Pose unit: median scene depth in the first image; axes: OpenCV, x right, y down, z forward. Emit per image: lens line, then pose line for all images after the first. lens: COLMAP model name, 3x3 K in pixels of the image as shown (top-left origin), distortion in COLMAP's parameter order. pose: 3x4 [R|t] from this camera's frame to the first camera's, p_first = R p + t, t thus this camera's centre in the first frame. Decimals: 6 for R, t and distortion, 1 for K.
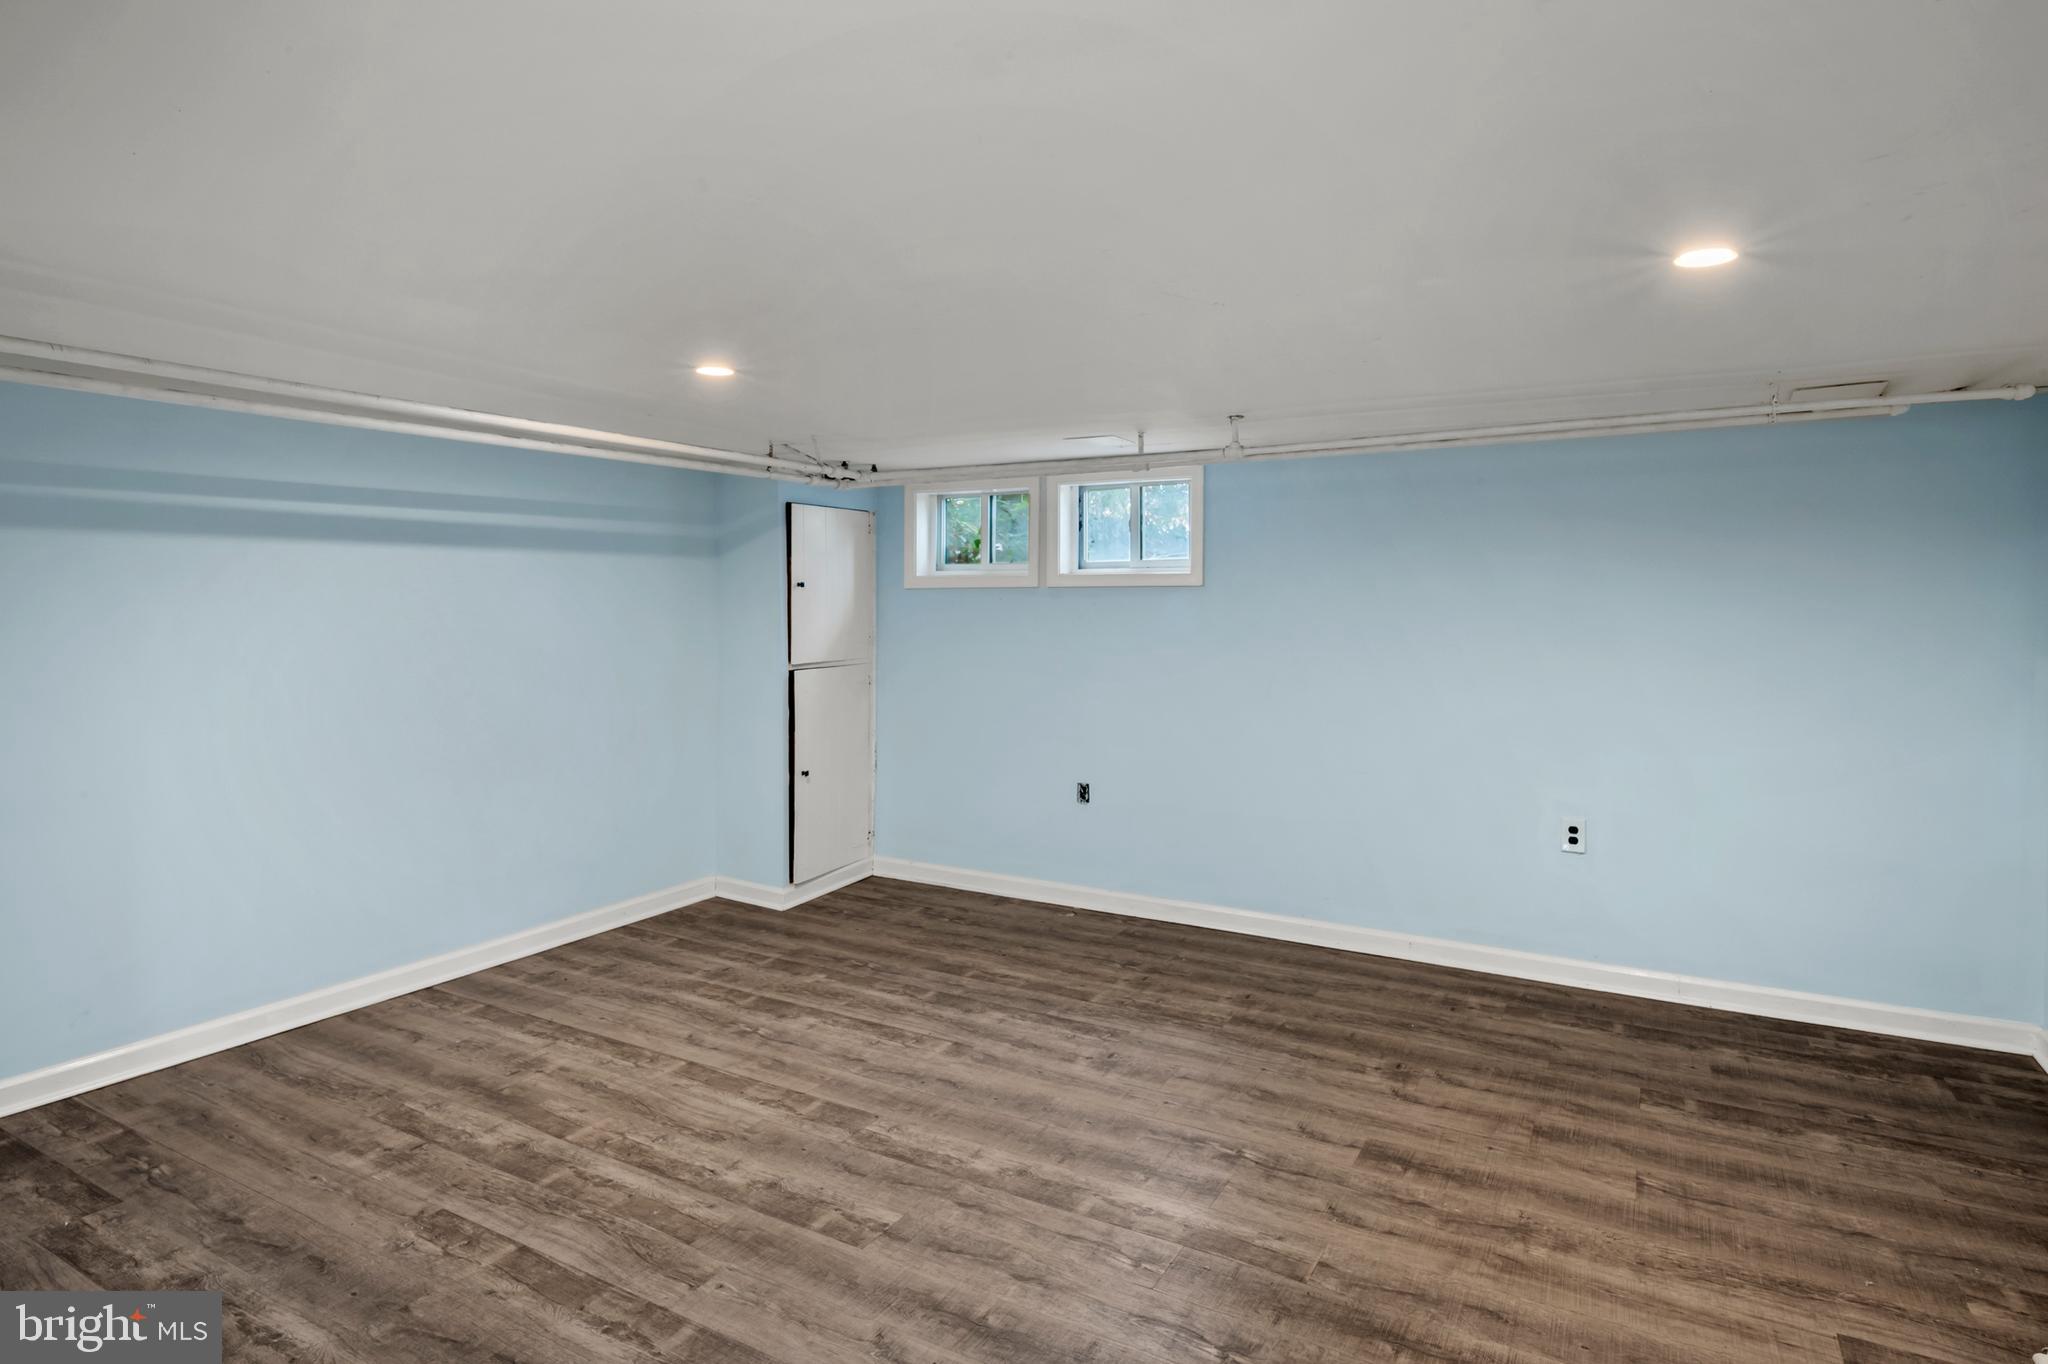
lens RADIAL K [[1113.1, 0, 1025.7], [0, 1113.1, 588.2], [0, 0, 1]] dist [0.001448, -0.007425]
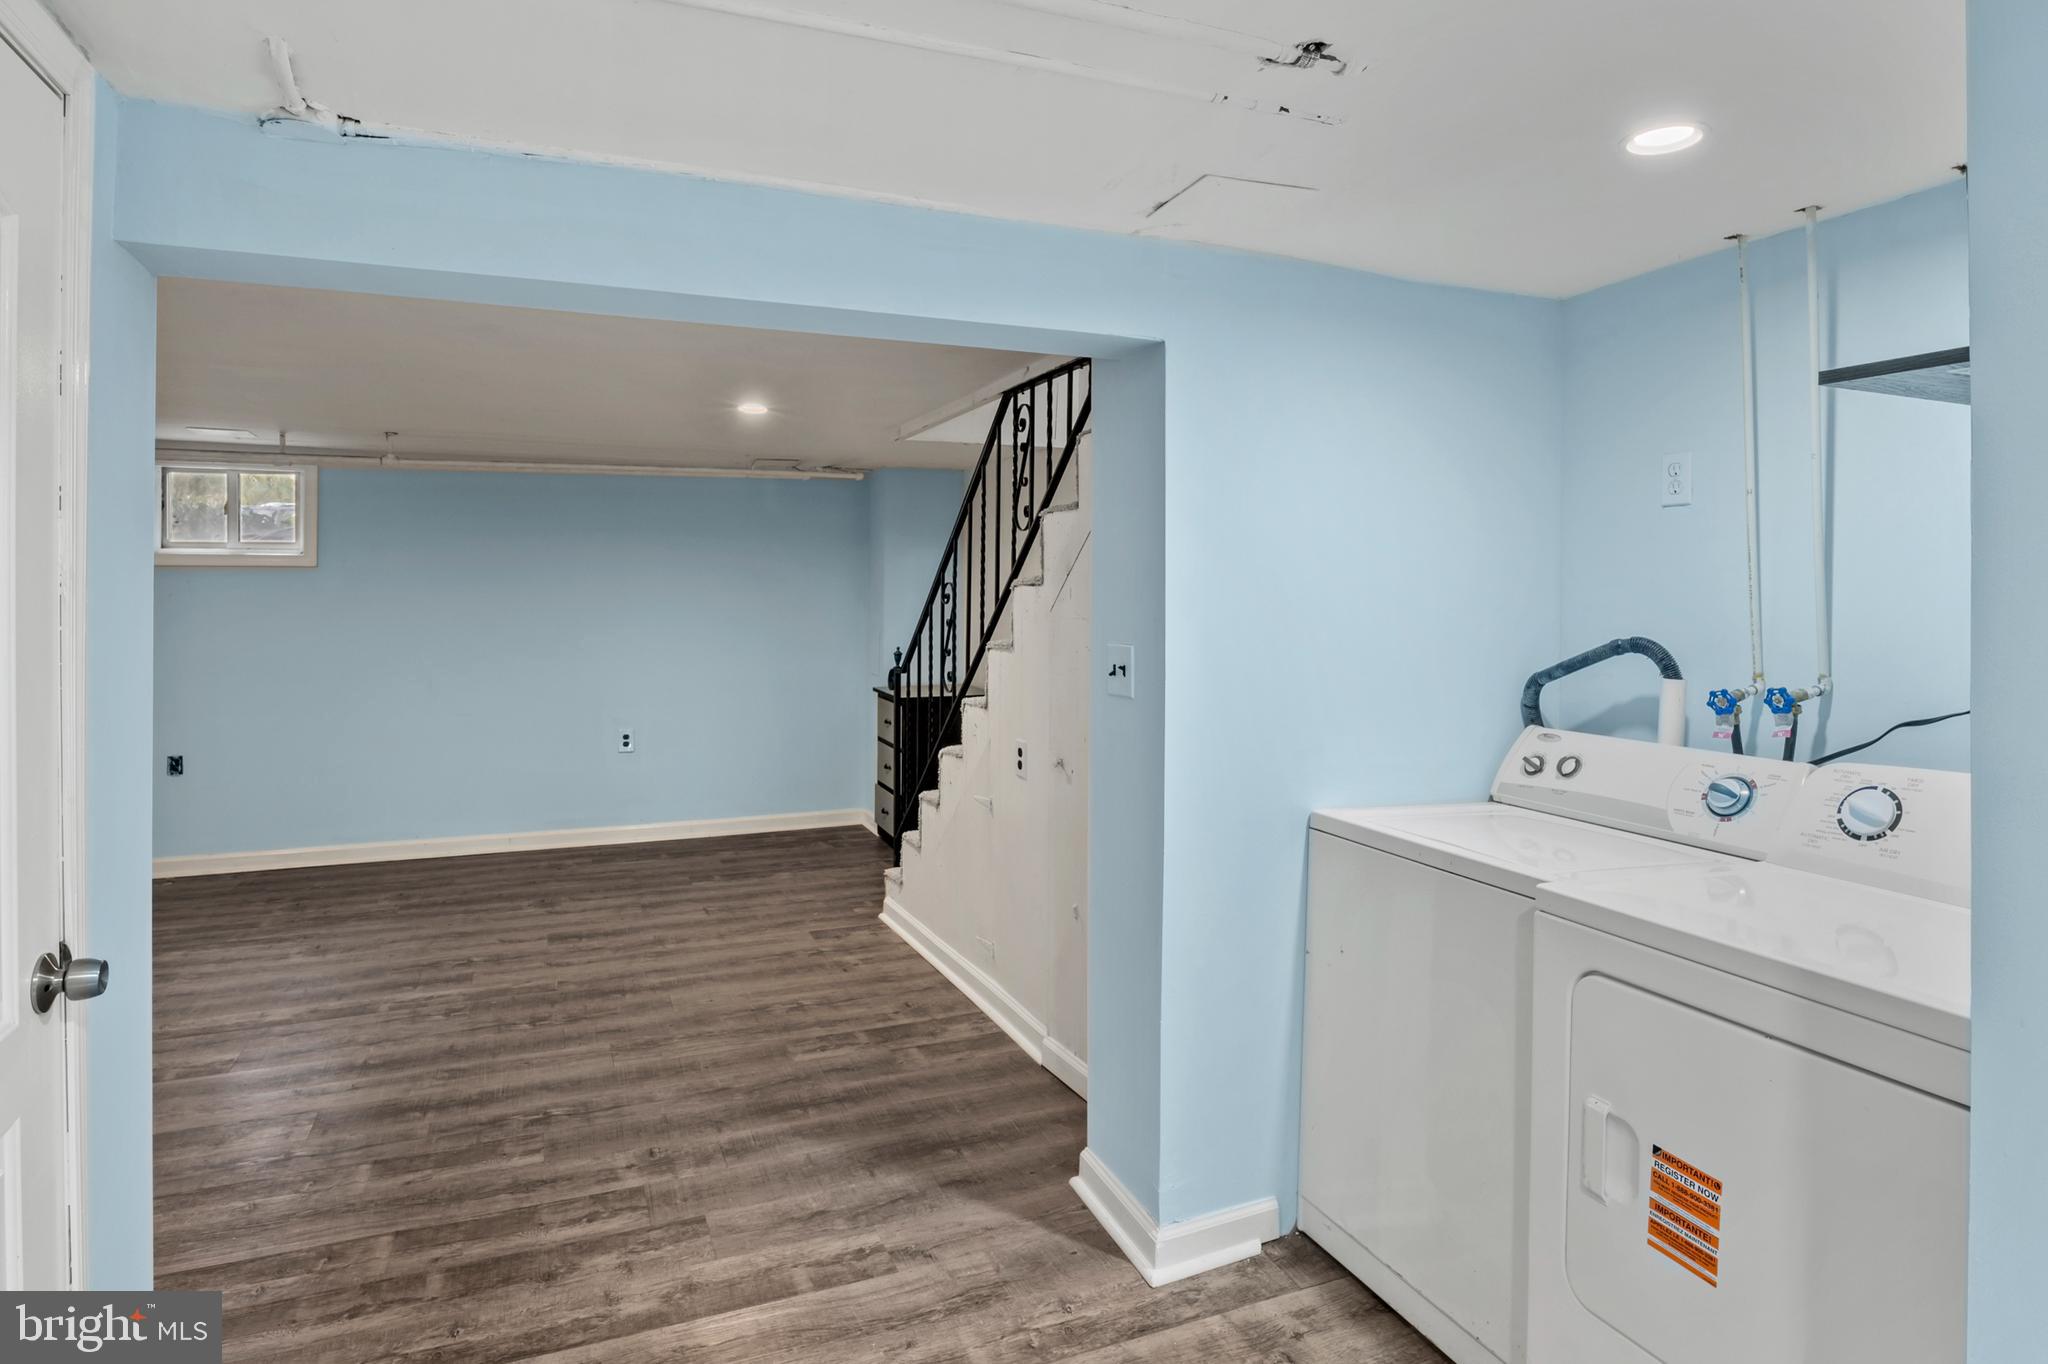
lens RADIAL K [[1113.1, 0, 1026.8], [0, 1113.1, 591.7], [0, 0, 1]] dist [0.001448, -0.007425]
pose [[0.606840, -0.004115, 0.794813, -0.510819], [-0.010364, 0.999861, 0.013090, 0.002303], [-0.794756, -0.016181, 0.606713, -0.440470]]
